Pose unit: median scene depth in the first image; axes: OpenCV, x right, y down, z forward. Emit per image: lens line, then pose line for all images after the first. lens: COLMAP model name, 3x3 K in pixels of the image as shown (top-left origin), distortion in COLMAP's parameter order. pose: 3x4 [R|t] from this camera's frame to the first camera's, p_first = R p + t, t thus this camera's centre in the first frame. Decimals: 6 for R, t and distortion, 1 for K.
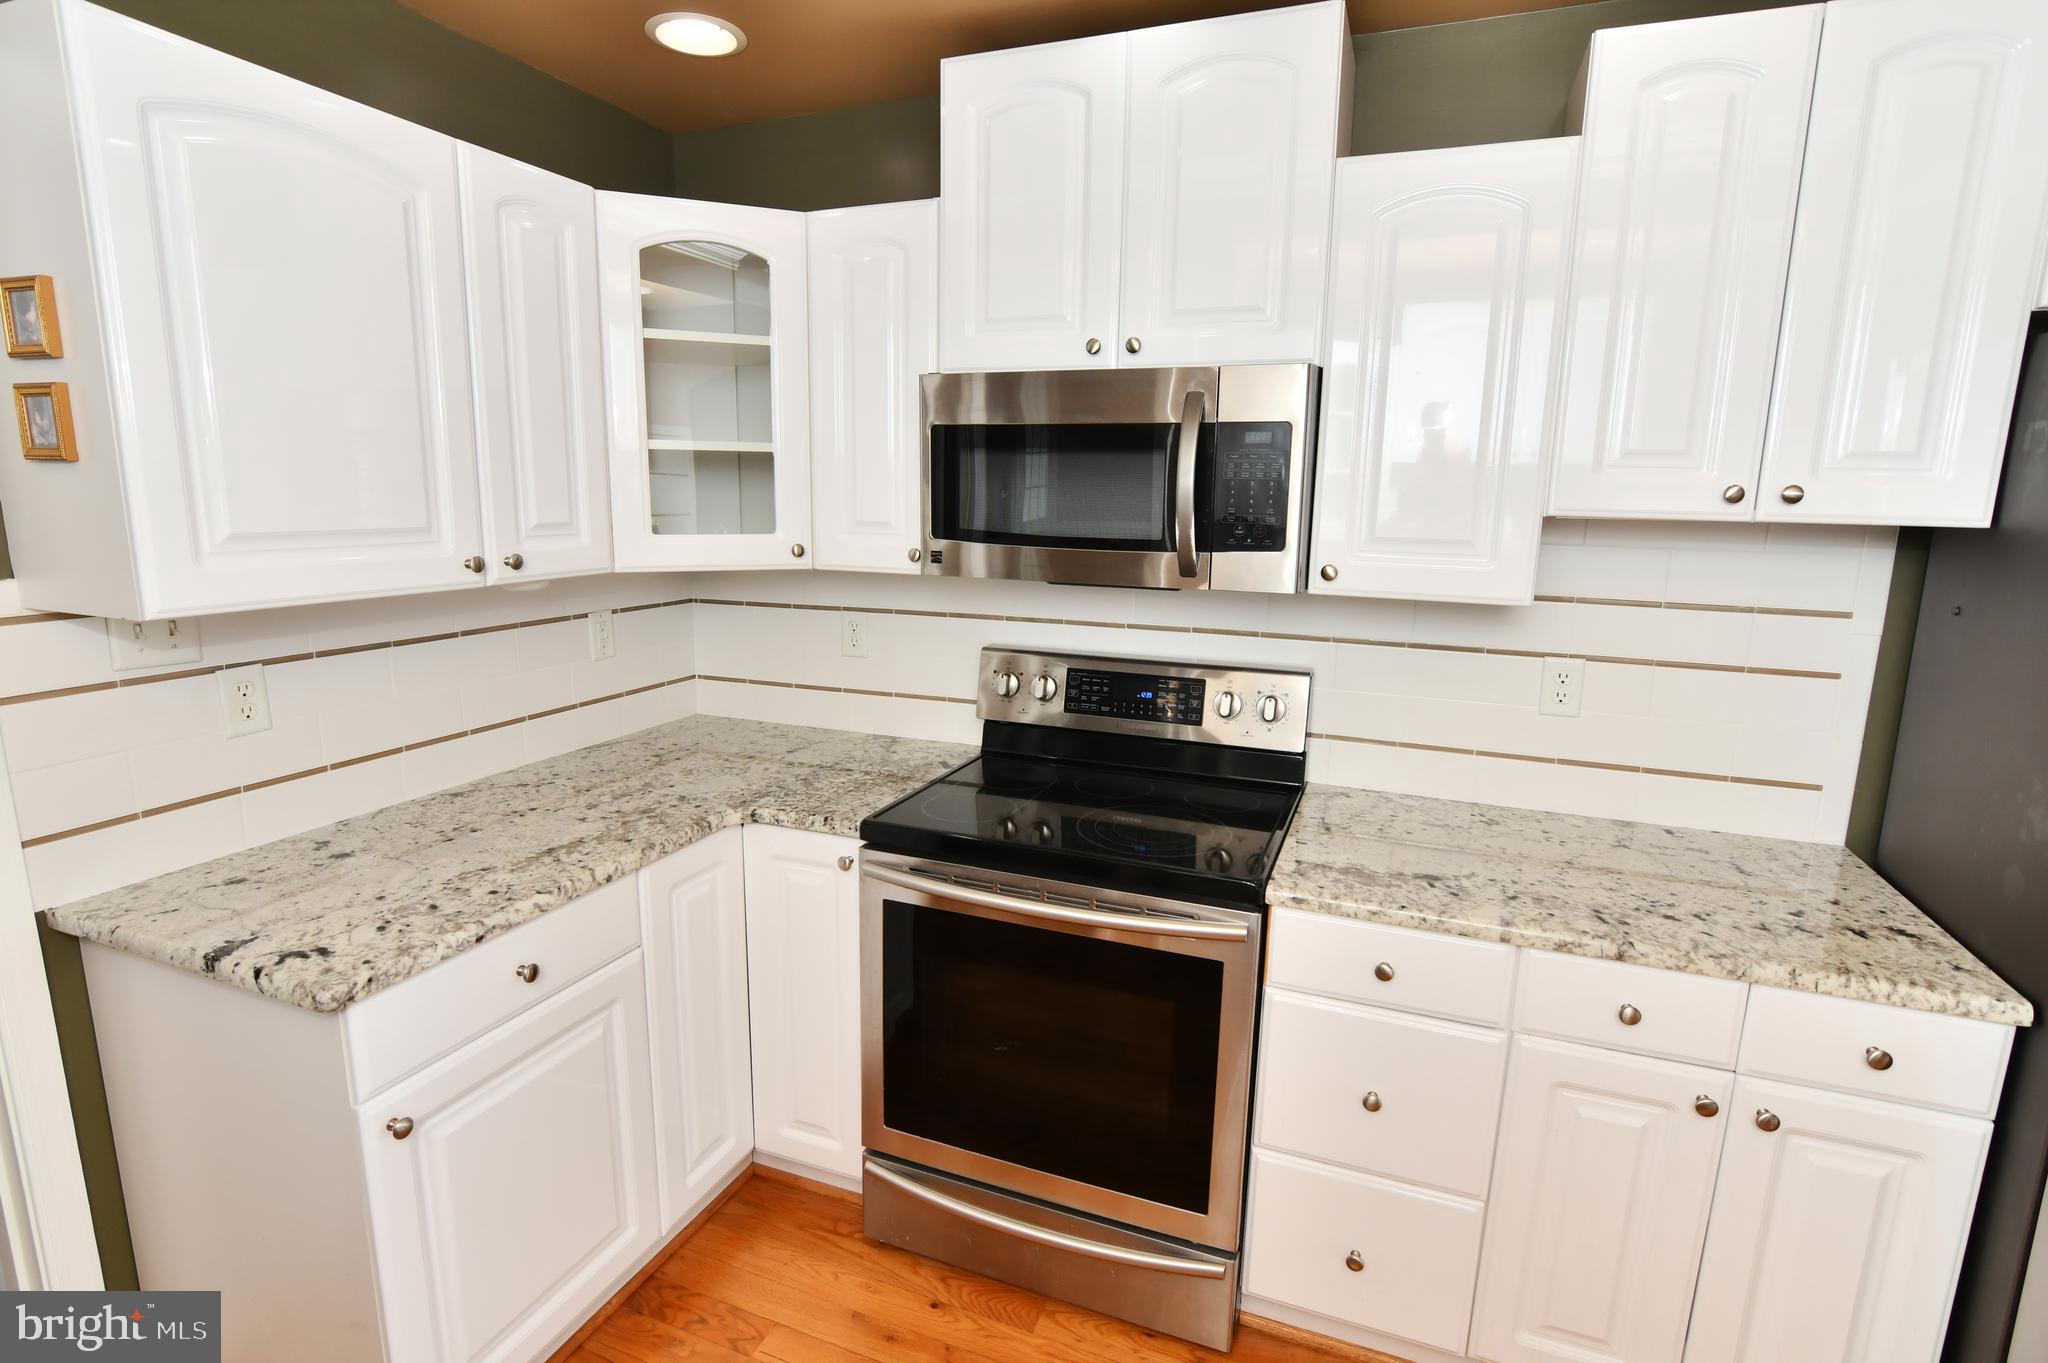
lens RADIAL K [[997.9, 0, 1021.1], [0, 997.9, 677.9], [0, 0, 1]] dist [-0.031669, 0.009005]
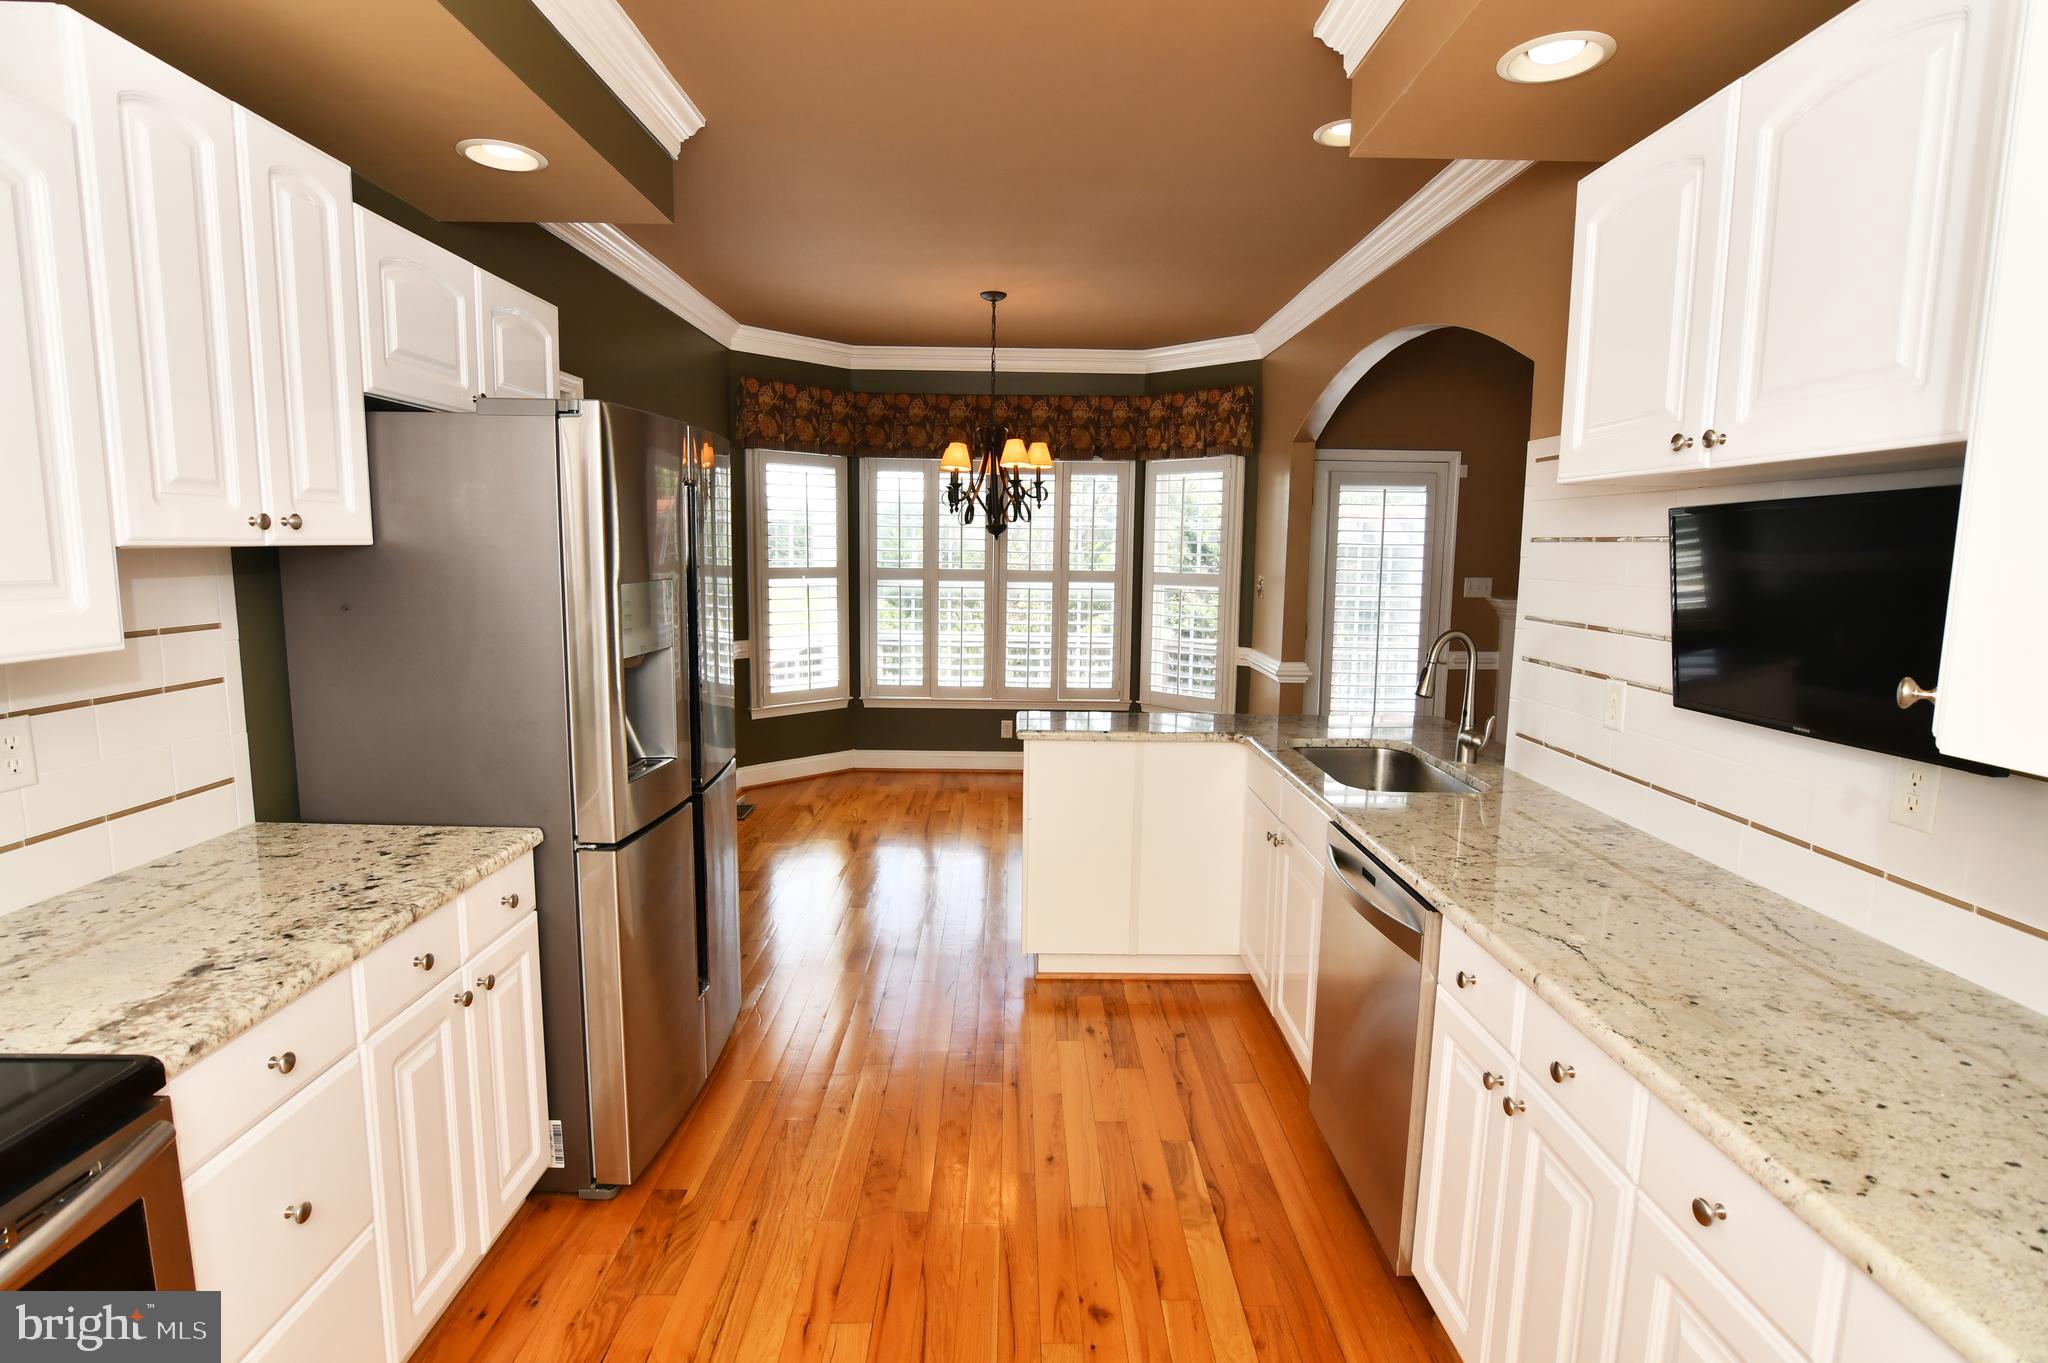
lens RADIAL K [[997.9, 0, 1013.2], [0, 997.9, 670.6], [0, 0, 1]] dist [-0.031669, 0.009005]
pose [[-0.374388, -0.135022, 0.917389, -0.605953], [0.159085, 0.965320, 0.206999, -0.112392], [-0.913524, 0.223440, -0.339924, 0.616502]]
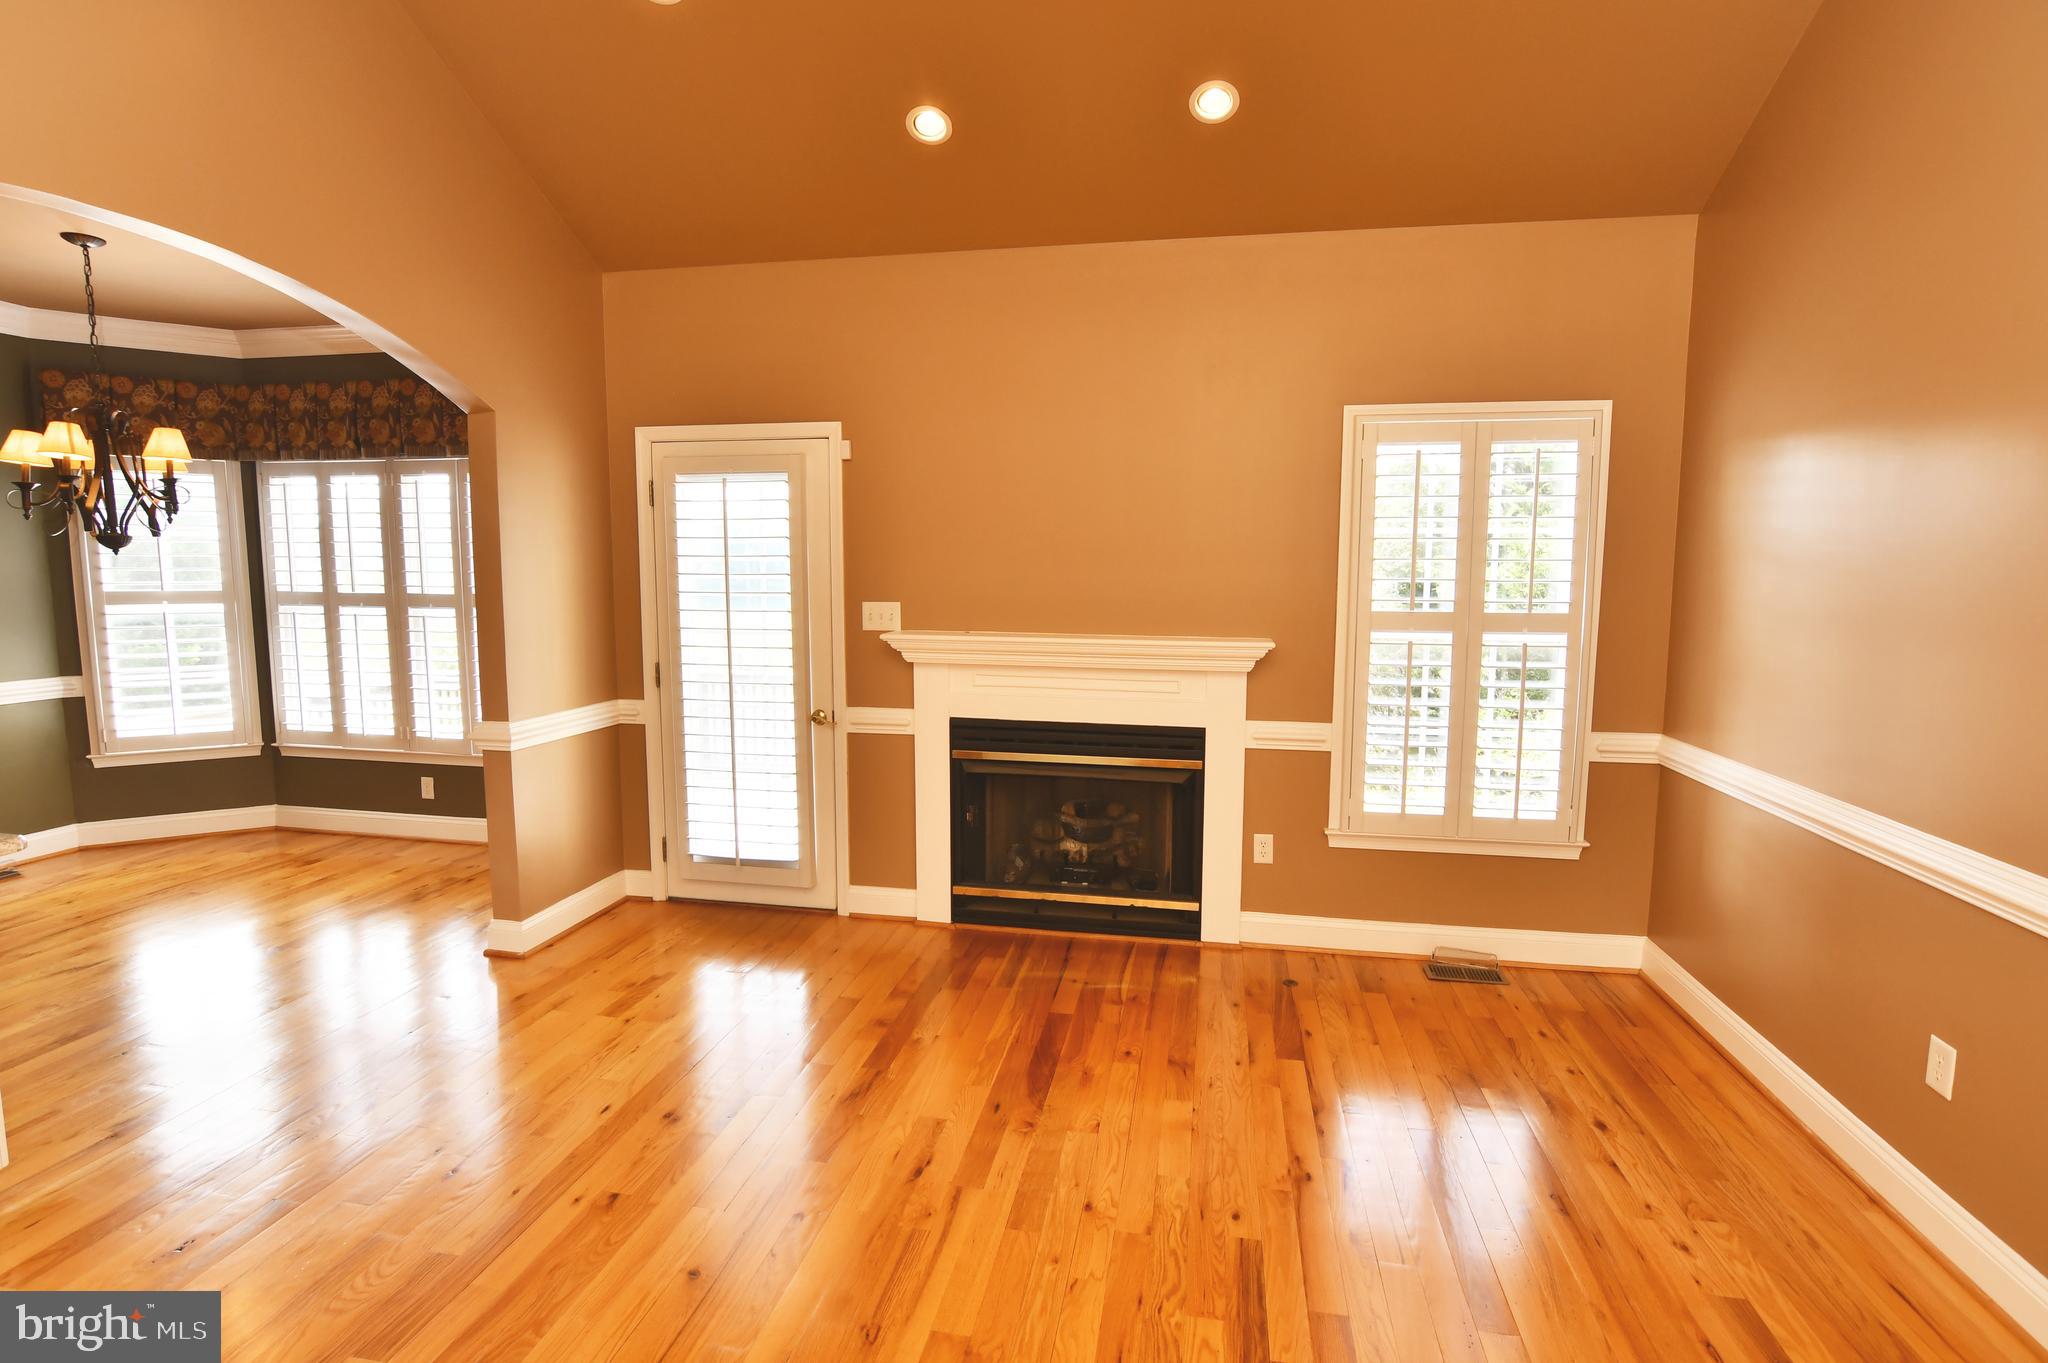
lens RADIAL K [[997.9, 0, 1027.2], [0, 997.9, 674.5], [0, 0, 1]] dist [-0.031669, 0.009005]
pose [[-0.193906, -0.122591, 0.973330, -0.451486], [0.178735, 0.971141, 0.157923, 0.425420], [-0.964601, 0.204590, -0.166398, -2.141631]]
